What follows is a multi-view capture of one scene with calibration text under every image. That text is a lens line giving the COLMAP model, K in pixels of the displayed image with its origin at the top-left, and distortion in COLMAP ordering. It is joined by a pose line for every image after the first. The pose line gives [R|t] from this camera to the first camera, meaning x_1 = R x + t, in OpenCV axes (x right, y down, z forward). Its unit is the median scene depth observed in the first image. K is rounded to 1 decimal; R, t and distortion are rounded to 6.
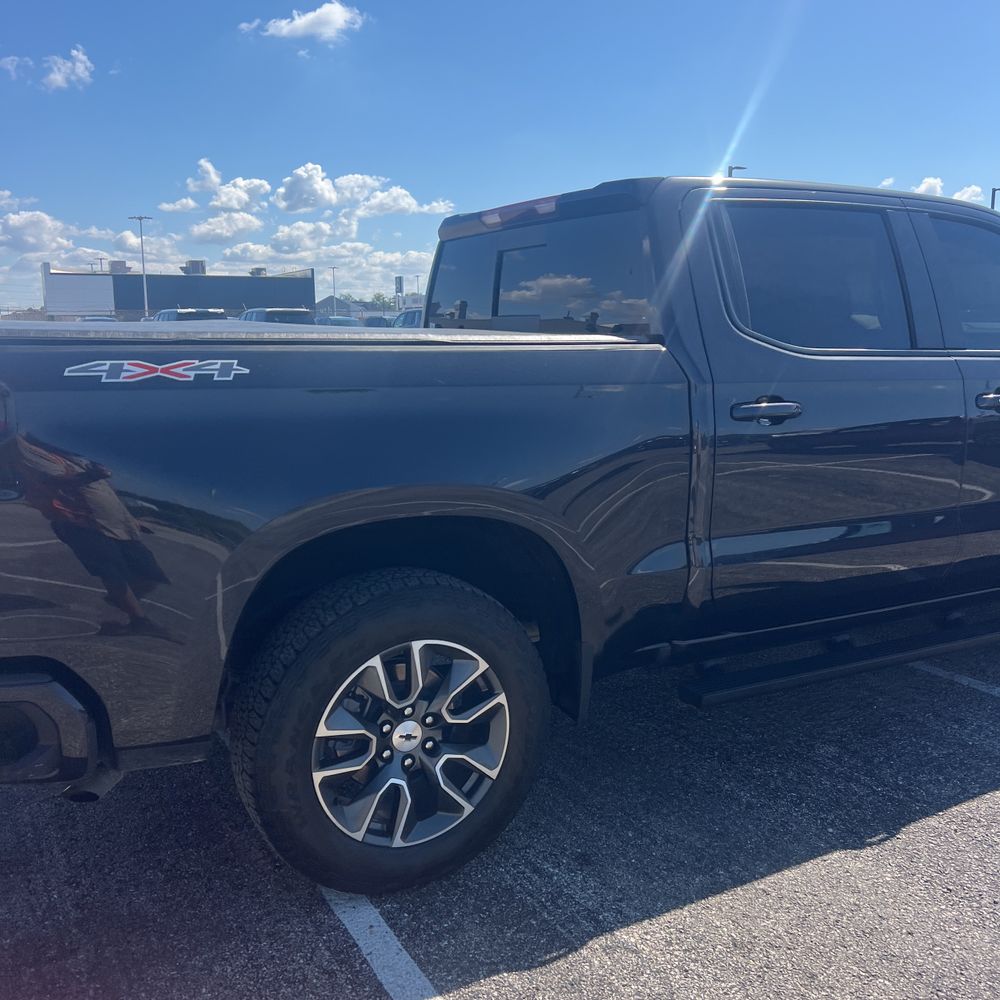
lens RADIAL K [[1017.0, 0, 496.7], [0, 1017.0, 506.7], [0, 0, 1]] dist [0.026246, 0.000000]
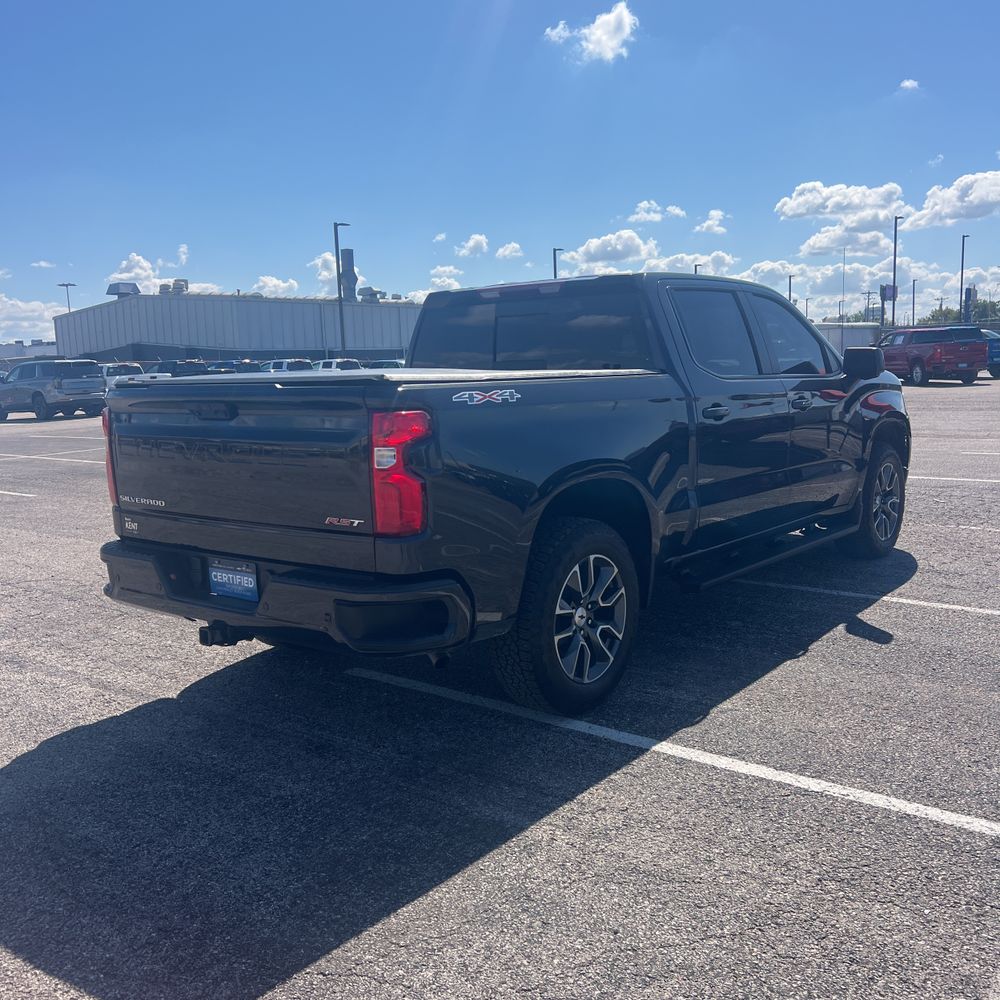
lens RADIAL K [[1017.0, 0, 487.3], [0, 1017.0, 495.8], [0, 0, 1]] dist [0.026246, 0.000000]
pose [[0.923402, -0.075649, 0.376305, -0.813933], [0.096340, 0.994681, -0.036444, 0.076414], [-0.371547, 0.069906, 0.925779, -0.461302]]
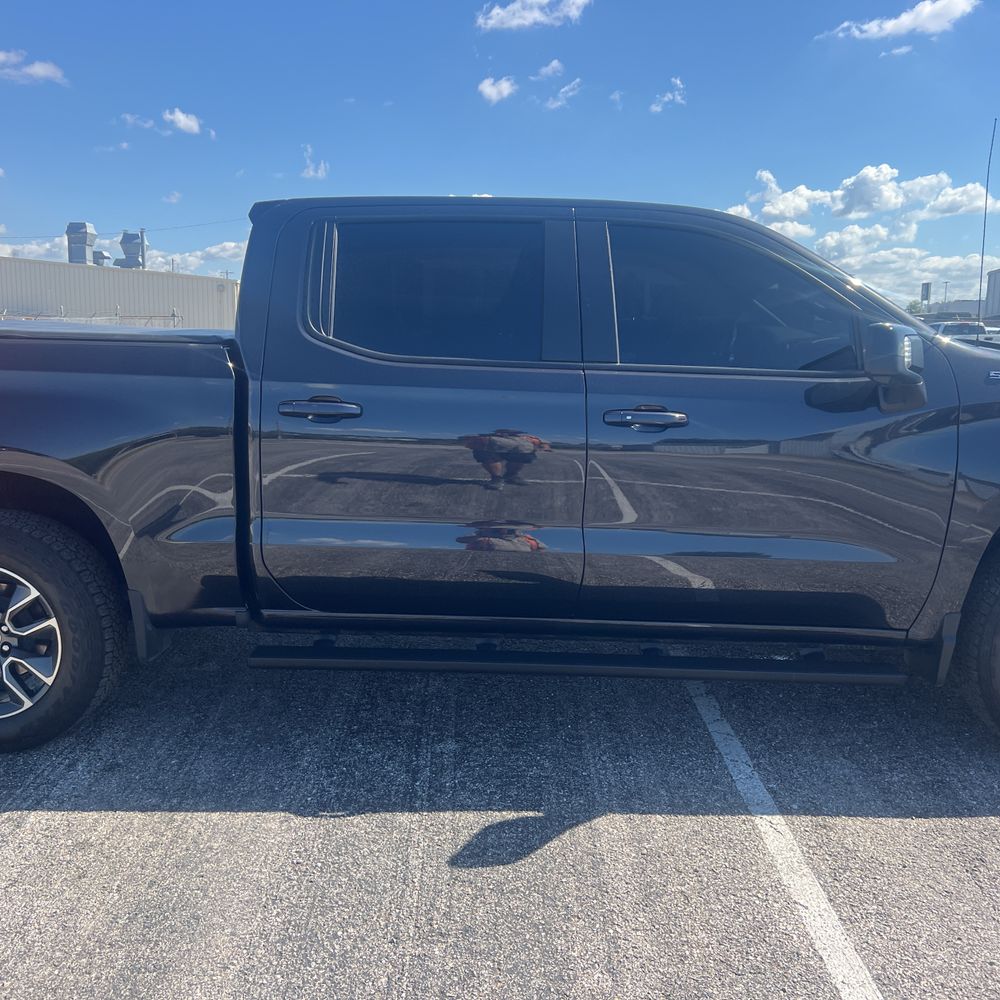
lens RADIAL K [[1017.0, 0, 492.8], [0, 1017.0, 496.3], [0, 0, 1]] dist [0.026246, 0.000000]
pose [[0.870786, 0.094783, -0.482439, 1.077339], [-0.103151, 0.994623, 0.009226, -0.033619], [0.480720, 0.041730, 0.875881, 0.149720]]
